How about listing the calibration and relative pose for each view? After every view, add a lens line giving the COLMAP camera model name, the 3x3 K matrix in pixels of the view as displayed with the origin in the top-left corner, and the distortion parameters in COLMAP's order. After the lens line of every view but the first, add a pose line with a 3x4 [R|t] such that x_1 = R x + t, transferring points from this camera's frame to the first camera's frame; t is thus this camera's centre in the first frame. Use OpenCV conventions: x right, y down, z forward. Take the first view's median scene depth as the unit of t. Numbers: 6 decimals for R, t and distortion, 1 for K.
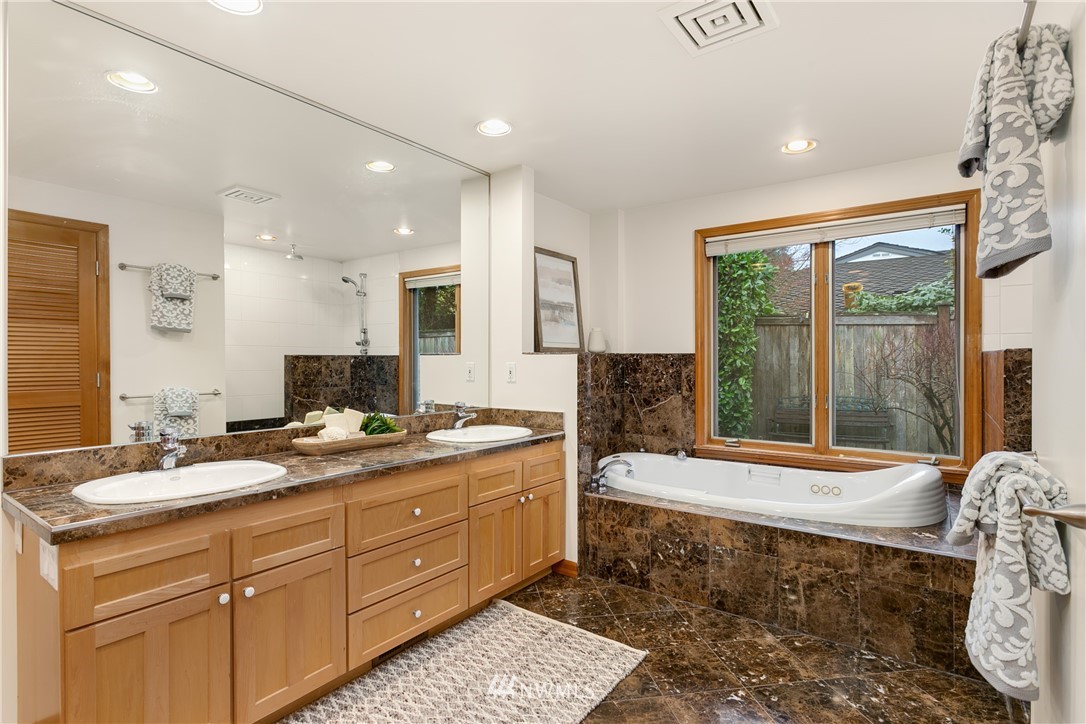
lens RADIAL K [[551.3, 0, 540.5], [0, 551.3, 364.2], [0, 0, 1]] dist [-0.005053, 0.000871]
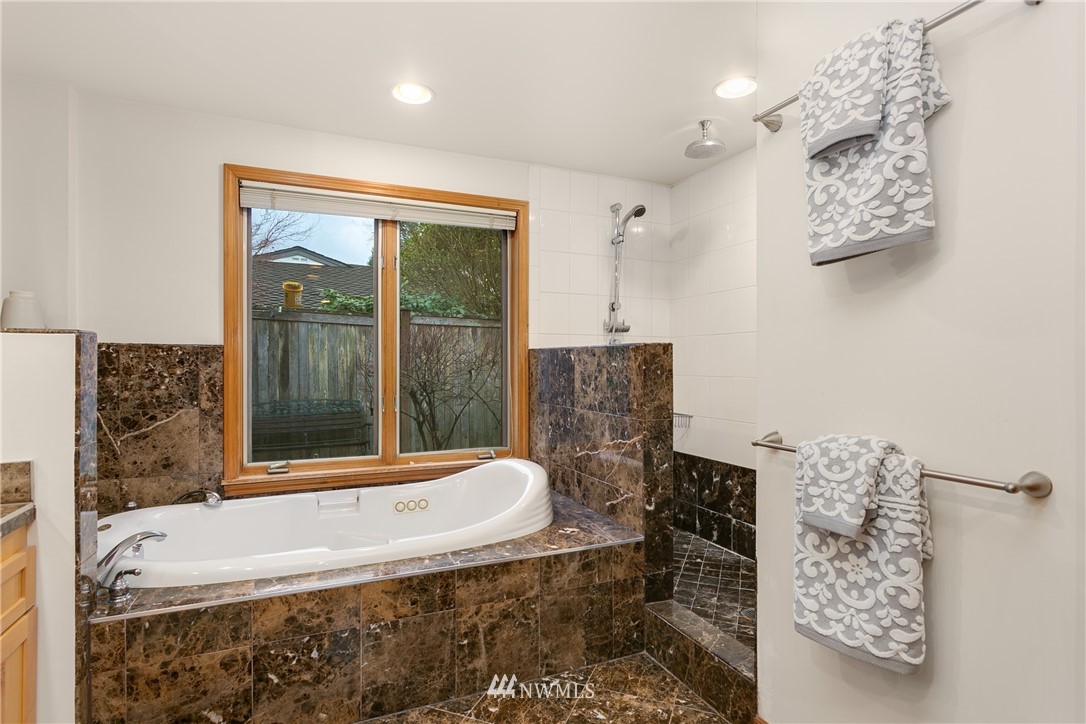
lens RADIAL K [[551.3, 0, 540.5], [0, 551.3, 364.2], [0, 0, 1]] dist [-0.005053, 0.000871]
pose [[0.502561, 0.001186, 0.864541, -0.151062], [0.006228, 0.999968, -0.004992, 0.013590], [-0.864520, 0.007893, 0.502537, 0.446531]]
